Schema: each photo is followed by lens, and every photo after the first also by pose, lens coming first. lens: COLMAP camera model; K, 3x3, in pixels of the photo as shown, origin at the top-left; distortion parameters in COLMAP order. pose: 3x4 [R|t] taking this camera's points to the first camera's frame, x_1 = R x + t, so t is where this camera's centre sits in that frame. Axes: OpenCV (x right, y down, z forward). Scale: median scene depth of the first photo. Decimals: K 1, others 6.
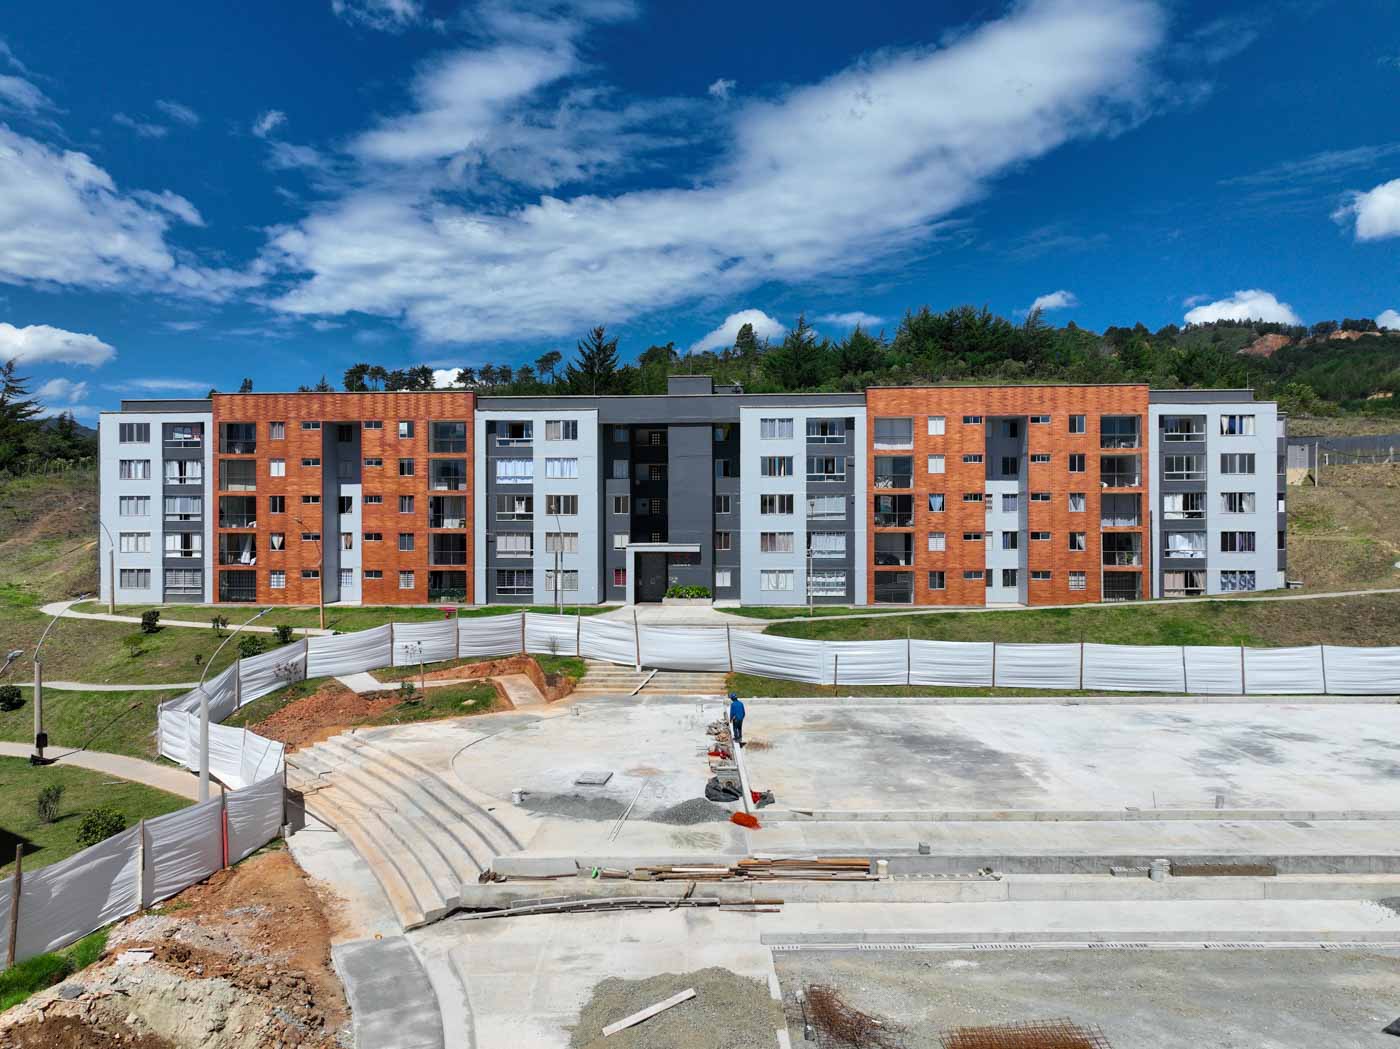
lens RADIAL K [[982.9, 0, 699.1], [0, 982.9, 525.2], [0, 0, 1]] dist [-0.000625, 0.010955]
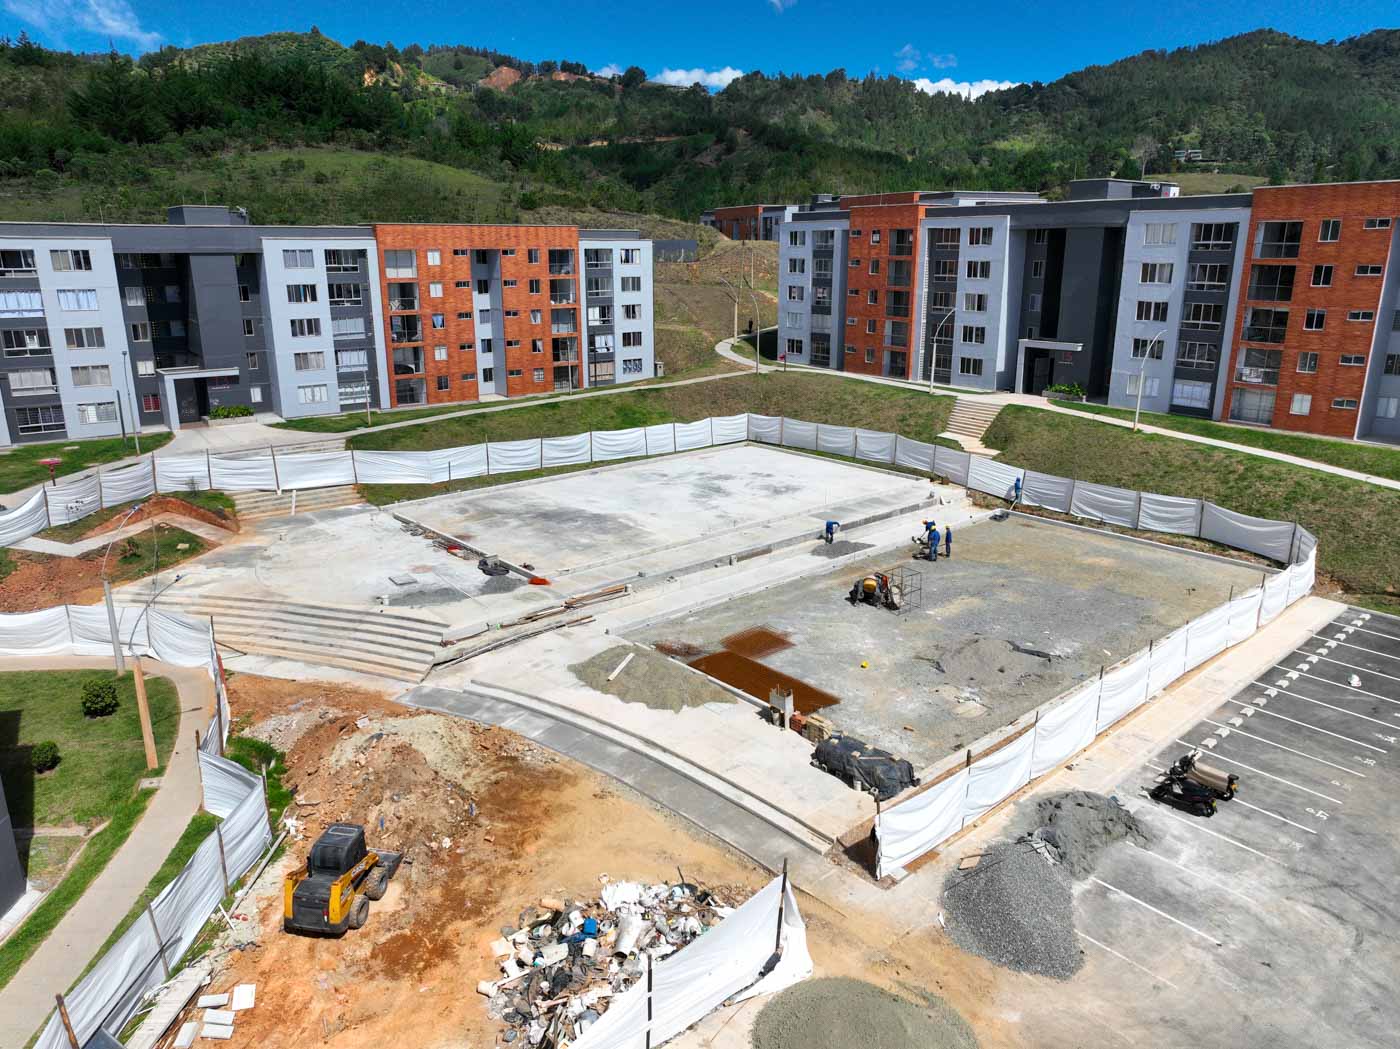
lens RADIAL K [[982.9, 0, 696.6], [0, 982.9, 524.1], [0, 0, 1]] dist [-0.000625, 0.010955]
pose [[0.756803, -0.175932, 0.629521, -0.339779], [-0.000048, 0.963082, 0.269210, -0.110027], [-0.653643, -0.203769, 0.728855, -0.176719]]
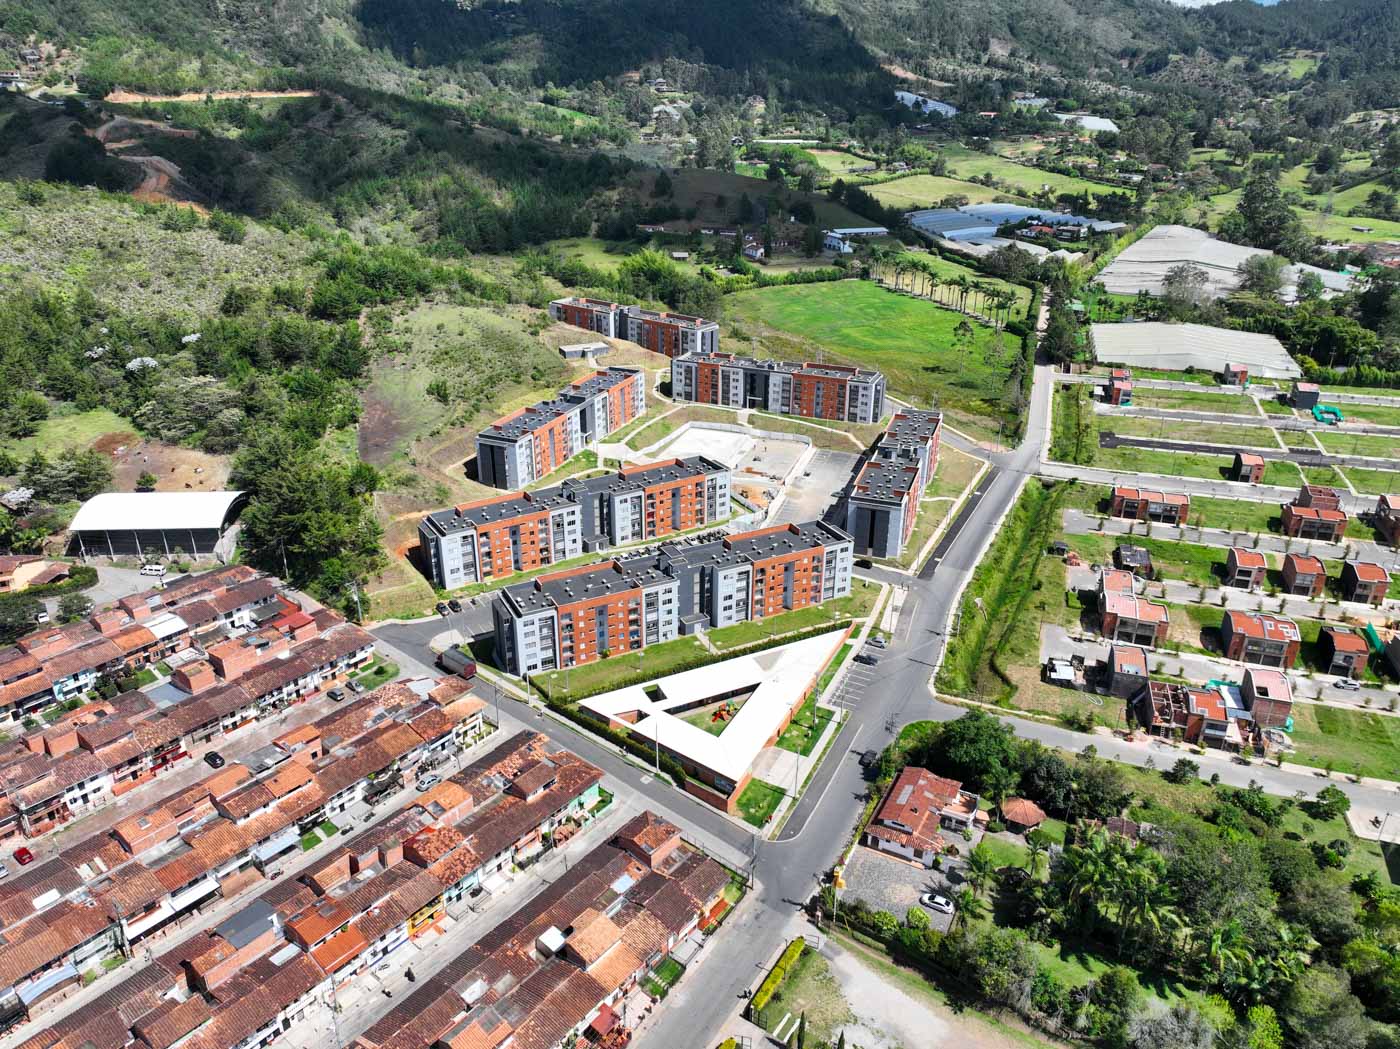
lens RADIAL K [[982.9, 0, 700.5], [0, 982.9, 524.2], [0, 0, 1]] dist [-0.000625, 0.010955]
pose [[0.325642, -0.384308, 0.863866, -4.072055], [-0.008543, 0.912434, 0.409135, -1.505254], [-0.945454, -0.140611, 0.293844, -0.910540]]
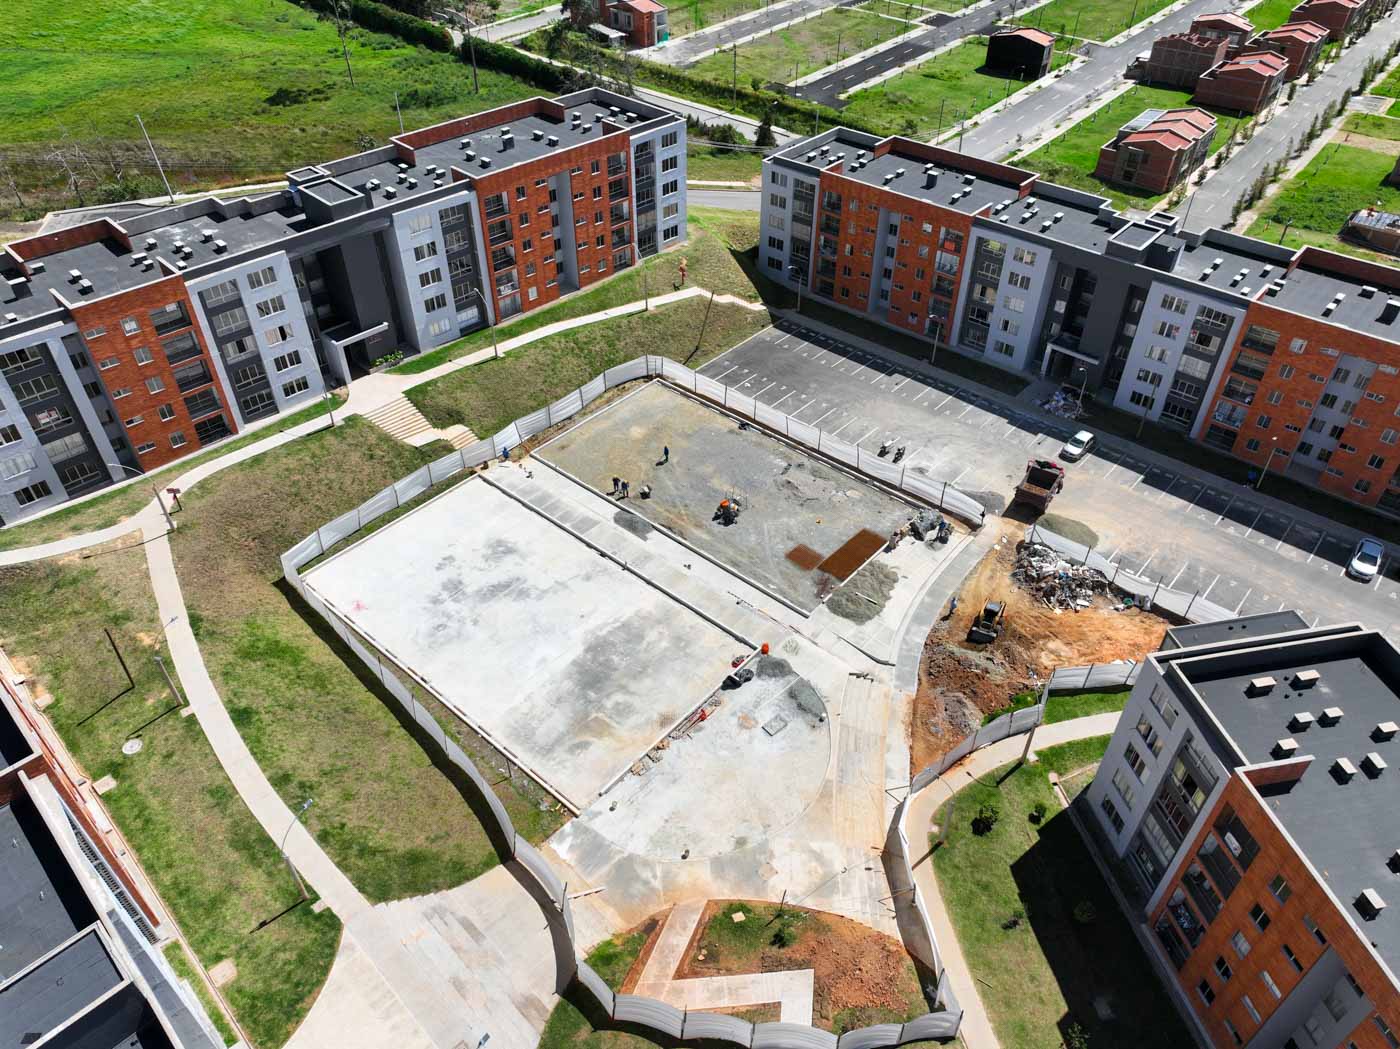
lens RADIAL K [[982.9, 0, 694.5], [0, 982.9, 519.1], [0, 0, 1]] dist [-0.000625, 0.010955]
pose [[-0.740780, -0.427239, 0.518374, -0.417453], [0.008941, 0.765341, 0.643563, -0.672430], [-0.671688, 0.481373, -0.563130, 1.002415]]
